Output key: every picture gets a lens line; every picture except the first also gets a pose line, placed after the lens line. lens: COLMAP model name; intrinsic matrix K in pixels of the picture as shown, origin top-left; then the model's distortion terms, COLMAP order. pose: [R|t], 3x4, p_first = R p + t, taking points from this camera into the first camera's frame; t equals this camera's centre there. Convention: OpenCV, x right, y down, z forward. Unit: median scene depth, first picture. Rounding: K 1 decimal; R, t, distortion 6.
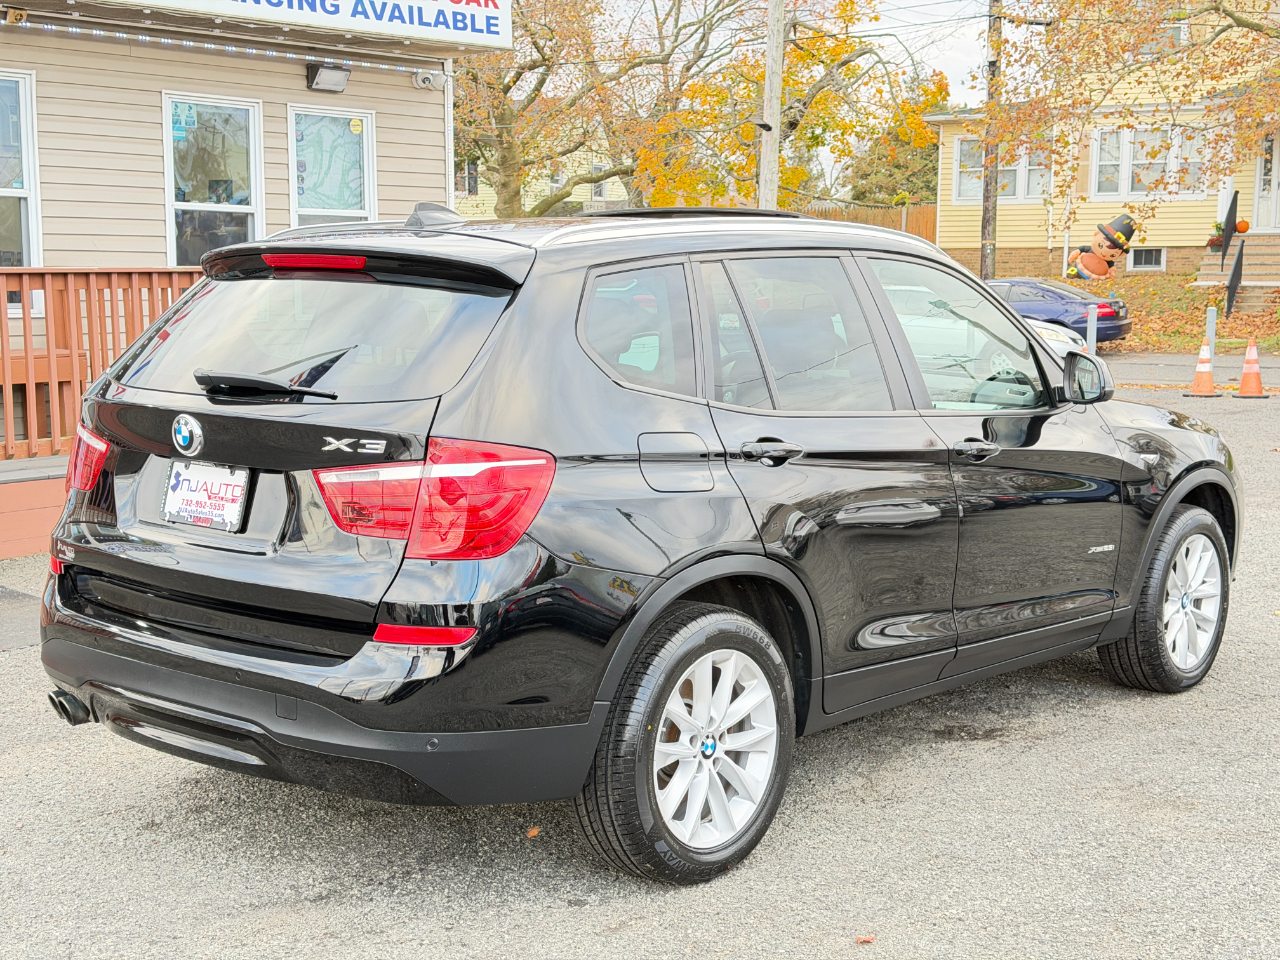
lens RADIAL K [[1827.4, 0, 640.0], [0, 1827.4, 480.0], [0, 0, 1]] dist [0.169070, -0.123117]
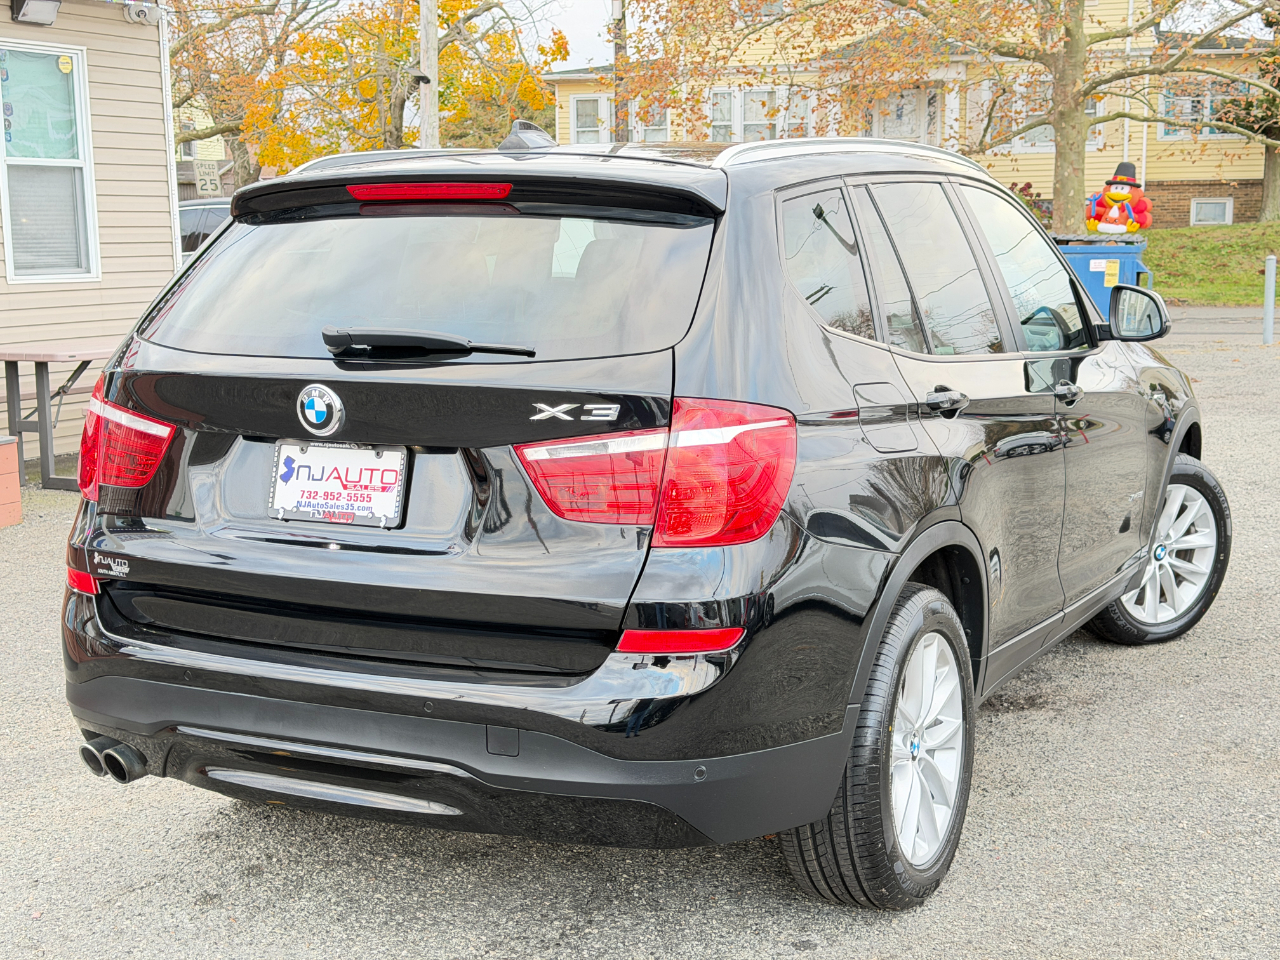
lens RADIAL K [[1849.4, 0, 640.0], [0, 1849.4, 480.0], [0, 0, 1]] dist [0.137740, 0.071153]
pose [[0.972928, -0.050405, 0.225544, -0.289753], [0.046641, 0.998670, 0.021989, -0.005197], [-0.226352, -0.010875, 0.973985, 0.184982]]
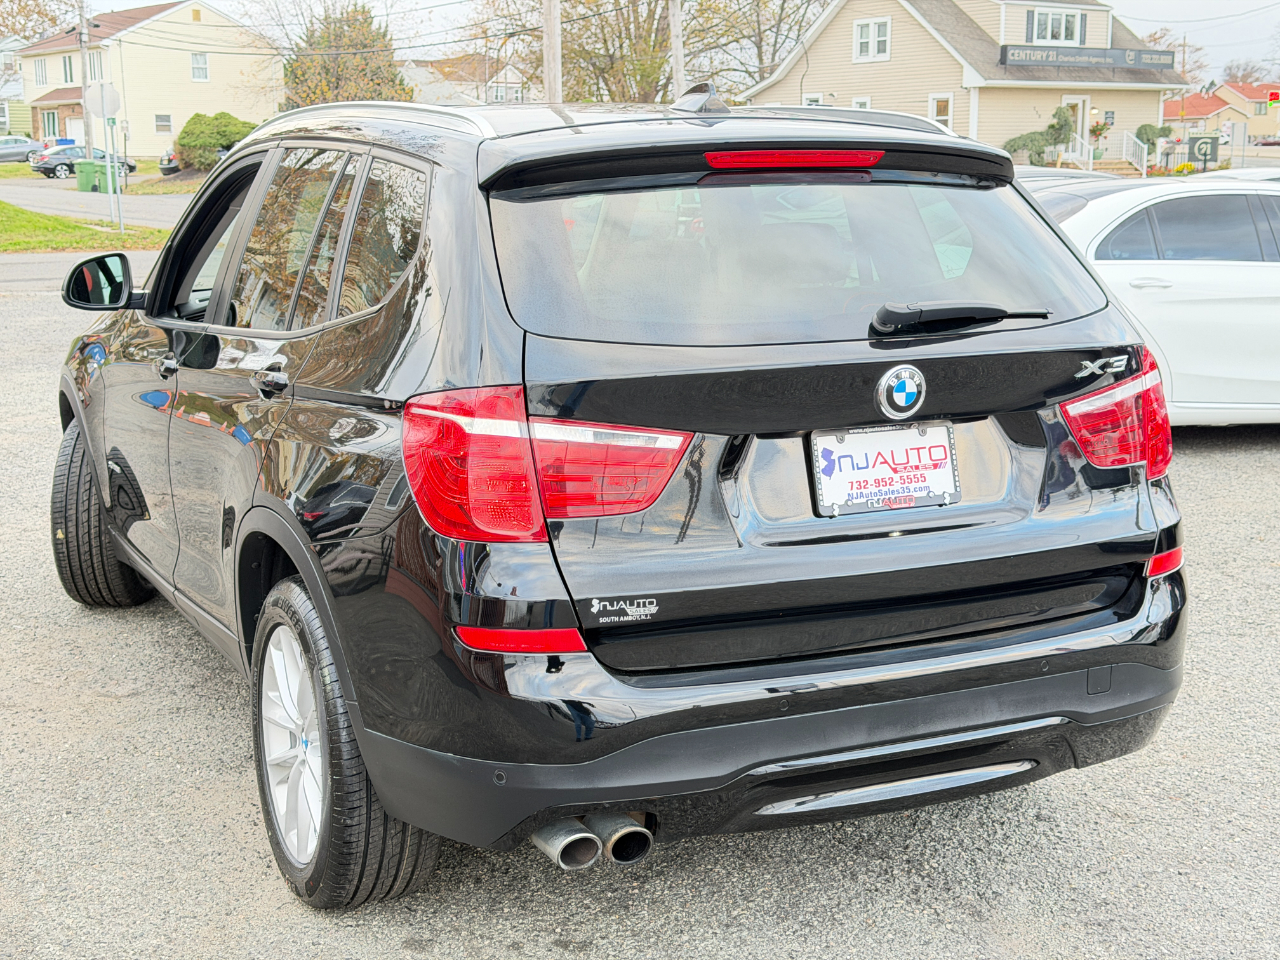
lens RADIAL K [[1827.4, 0, 640.0], [0, 1827.4, 480.0], [0, 0, 1]] dist [0.169070, -0.123117]
pose [[0.393866, -0.169096, 0.903480, -0.964488], [0.127173, 0.983504, 0.128633, -0.098250], [-0.910328, 0.064234, 0.408873, 0.781973]]
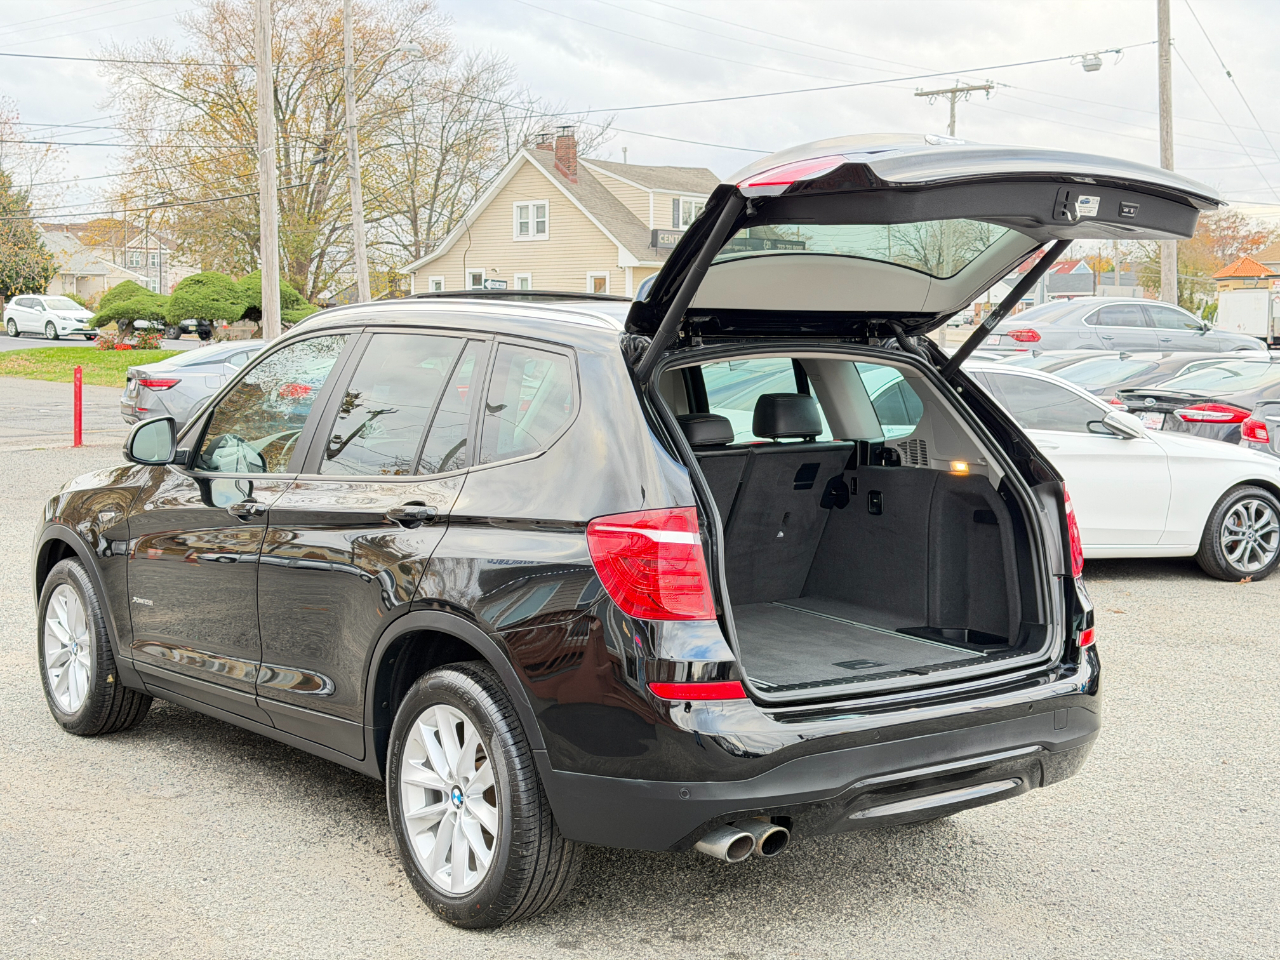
lens RADIAL K [[1827.4, 0, 640.0], [0, 1827.4, 480.0], [0, 0, 1]] dist [0.169070, -0.123117]
pose [[0.201370, -0.089270, 0.975439, -1.309328], [0.123103, 0.990249, 0.065212, -0.133141], [-0.971749, 0.106948, 0.210396, 0.929963]]
